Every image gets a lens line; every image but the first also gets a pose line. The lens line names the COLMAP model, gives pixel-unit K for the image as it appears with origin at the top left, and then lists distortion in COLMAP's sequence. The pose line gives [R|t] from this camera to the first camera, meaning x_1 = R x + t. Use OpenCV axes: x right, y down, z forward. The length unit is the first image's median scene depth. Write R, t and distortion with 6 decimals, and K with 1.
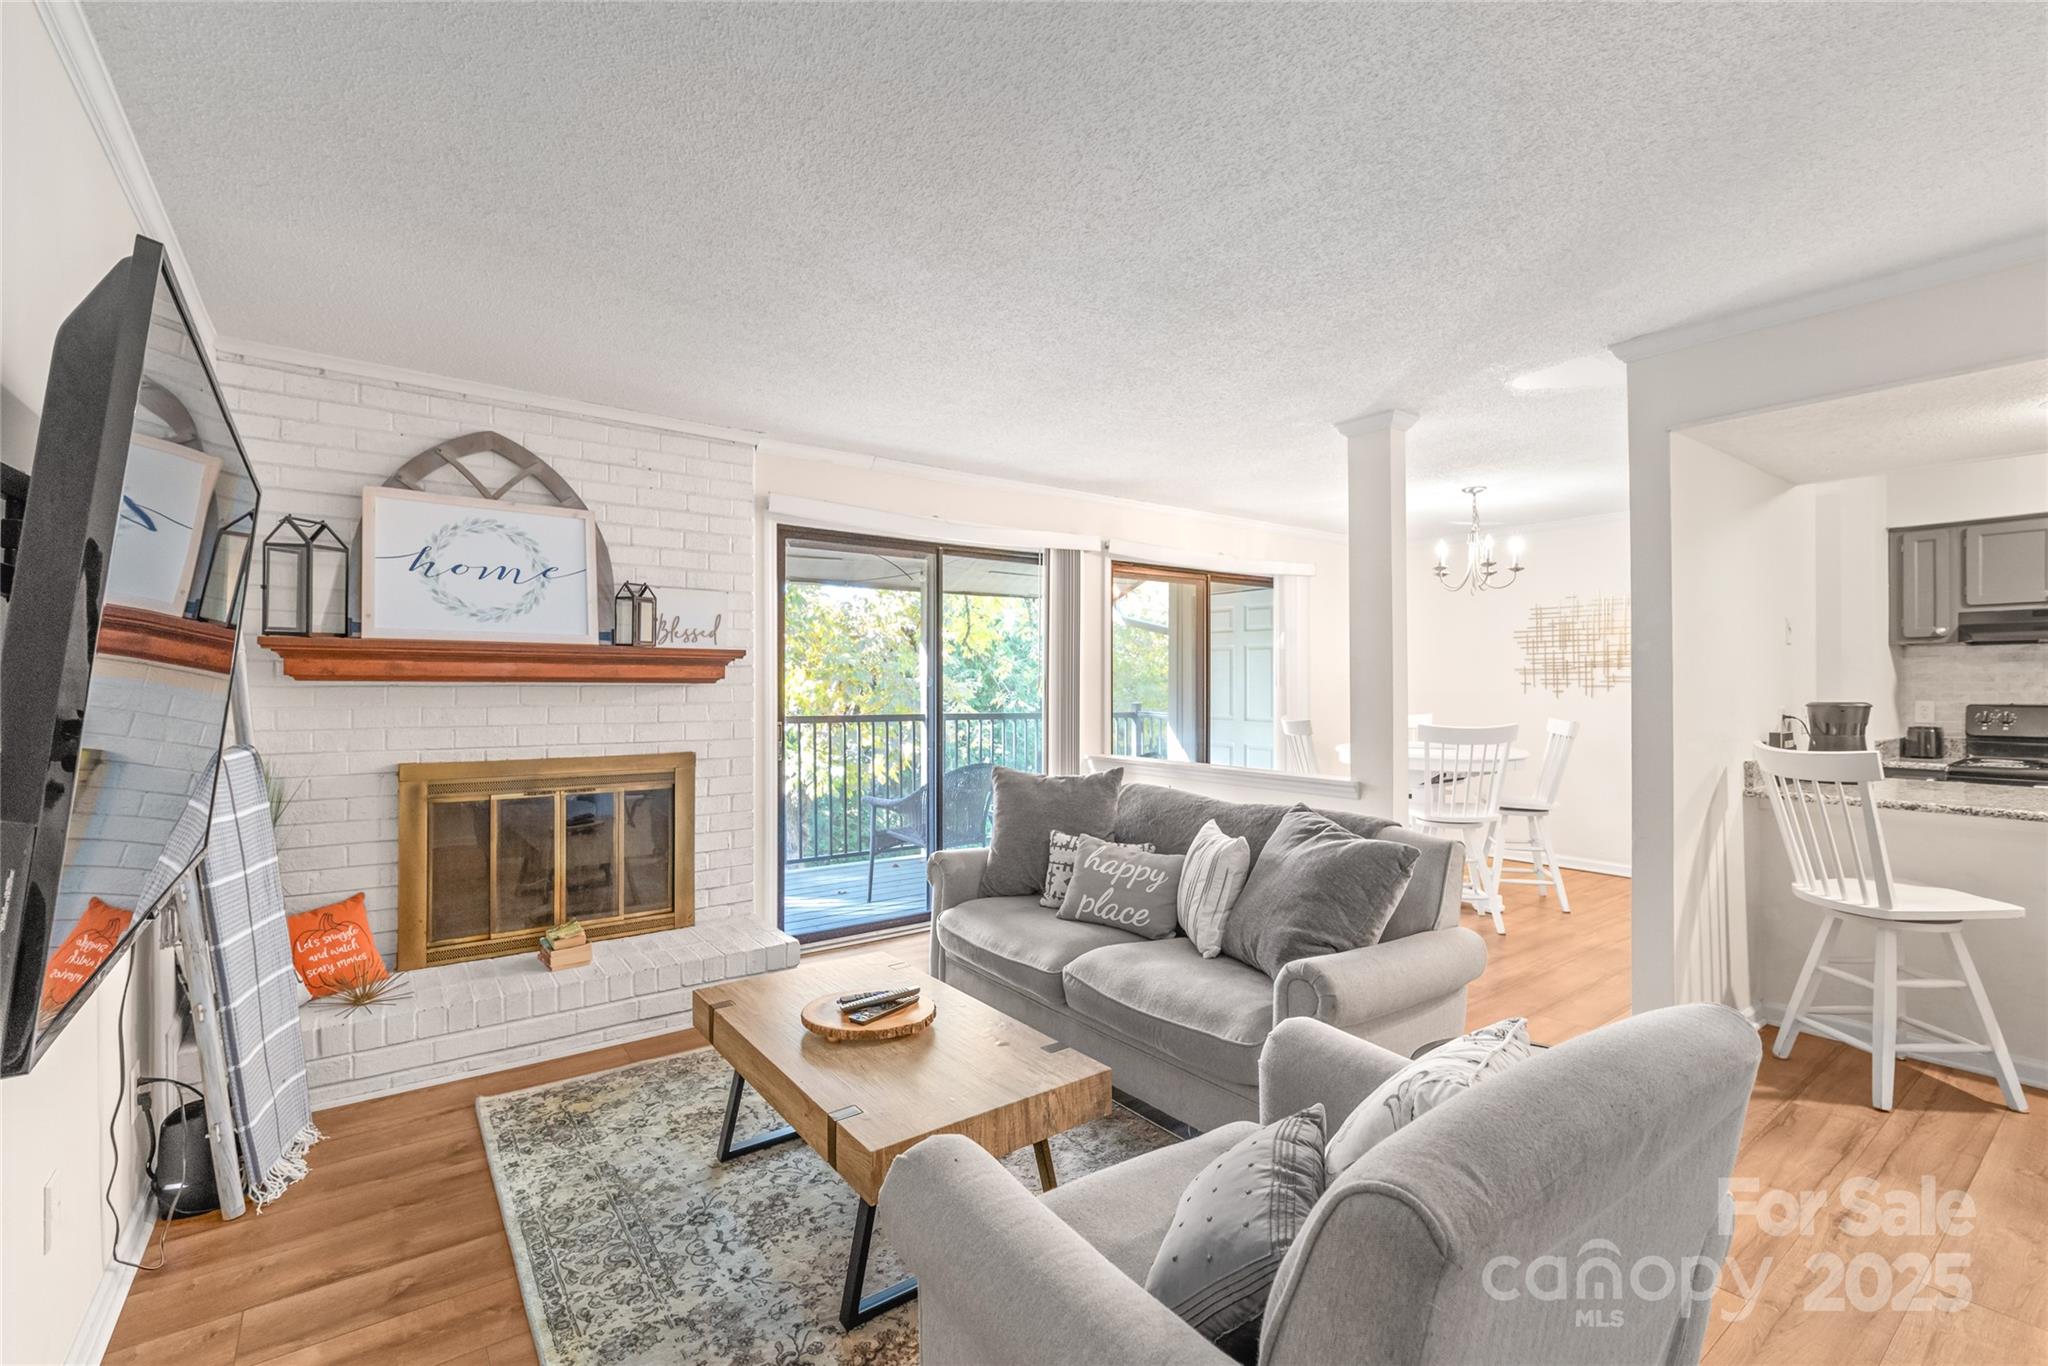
lens RADIAL K [[904.9, 0, 1024.0], [0, 904.9, 683.0], [0, 0, 1]] dist [0.000937, -0.000050]
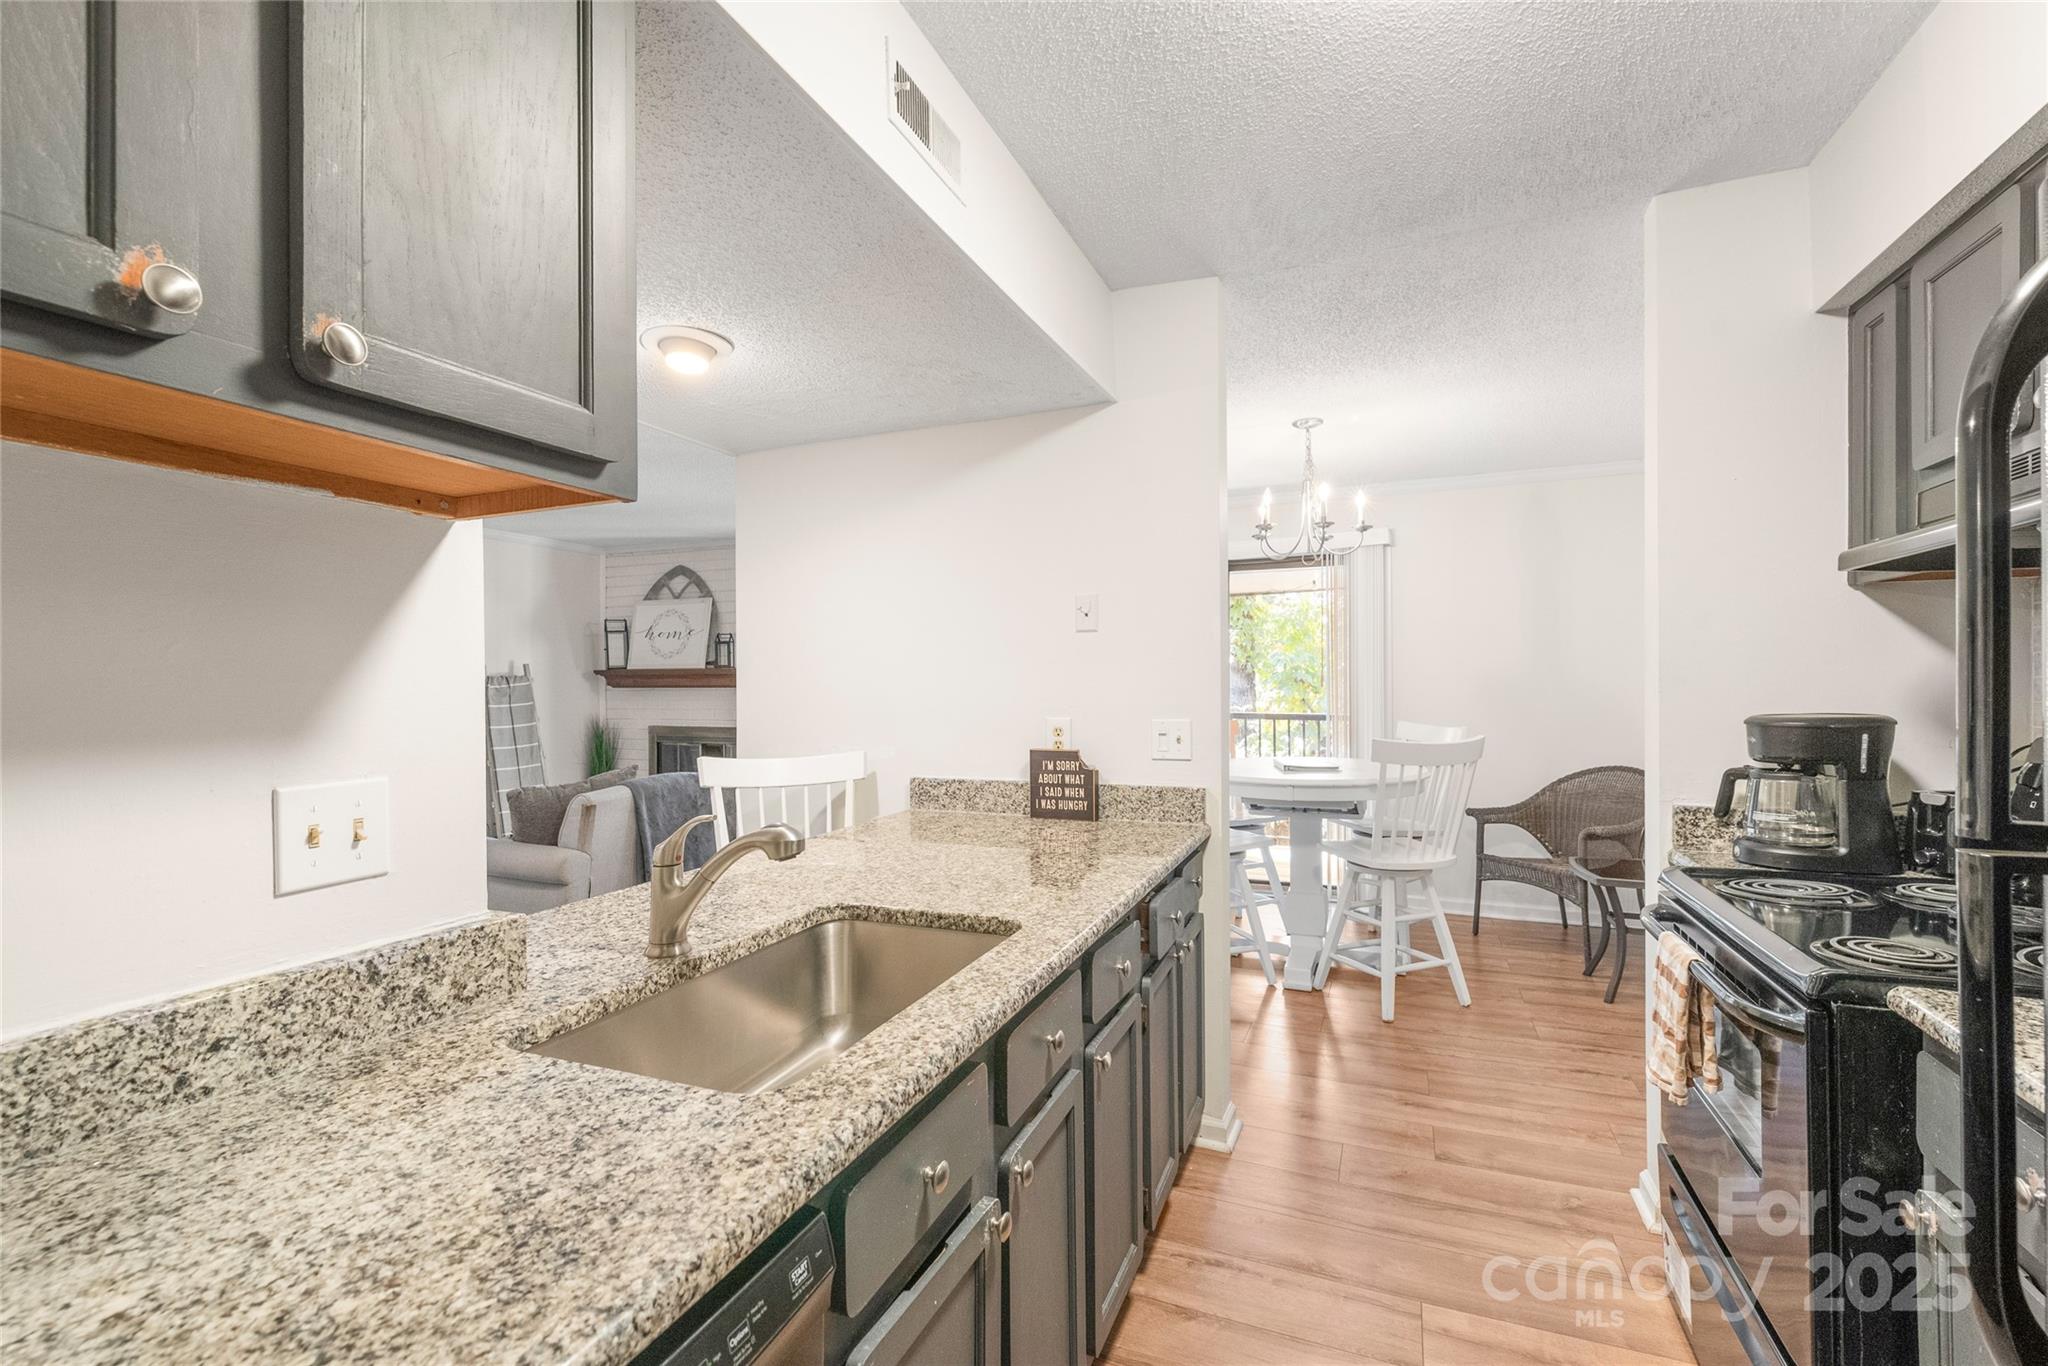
lens RADIAL K [[899.0, 0, 1028.7], [0, 899.0, 676.7], [0, 0, 1]] dist [0.010045, -0.000277]
pose [[0.511353, -0.007961, -0.859334, 1.402921], [0.012920, 0.999915, -0.001576, -0.011108], [0.859274, -0.010297, 0.511412, 0.568047]]
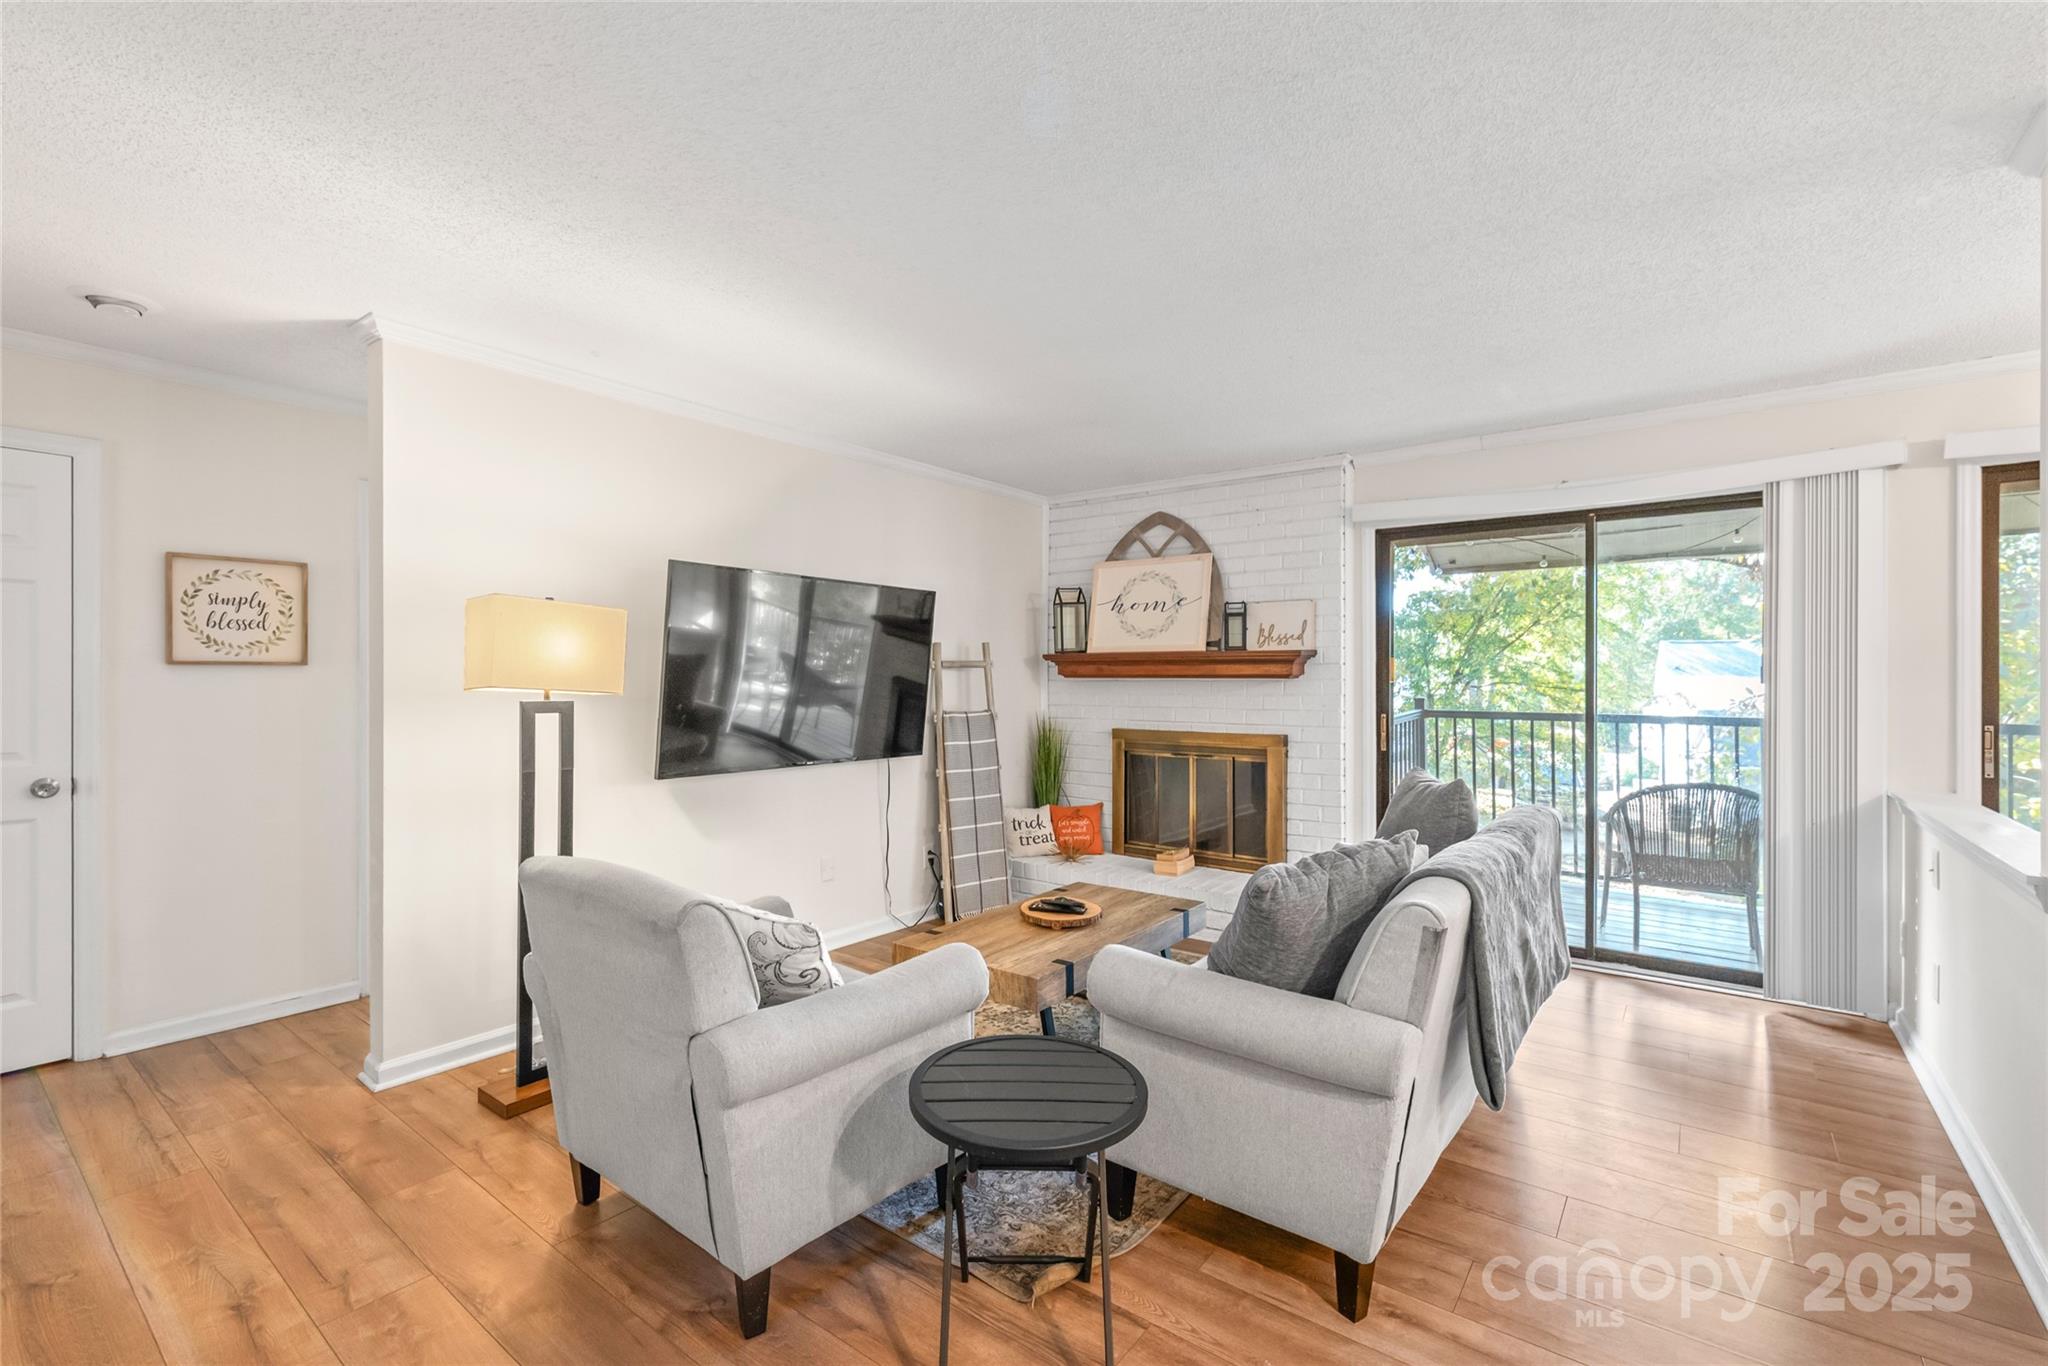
lens RADIAL K [[892.0, 0, 1016.0], [0, 892.0, 672.9], [0, 0, 1]] dist [0.009752, -0.000789]
pose [[0.265211, -0.005204, -0.964176, 0.700236], [0.006768, 0.999971, -0.003536, -0.005368], [0.964167, -0.005588, 0.265238, 0.335783]]
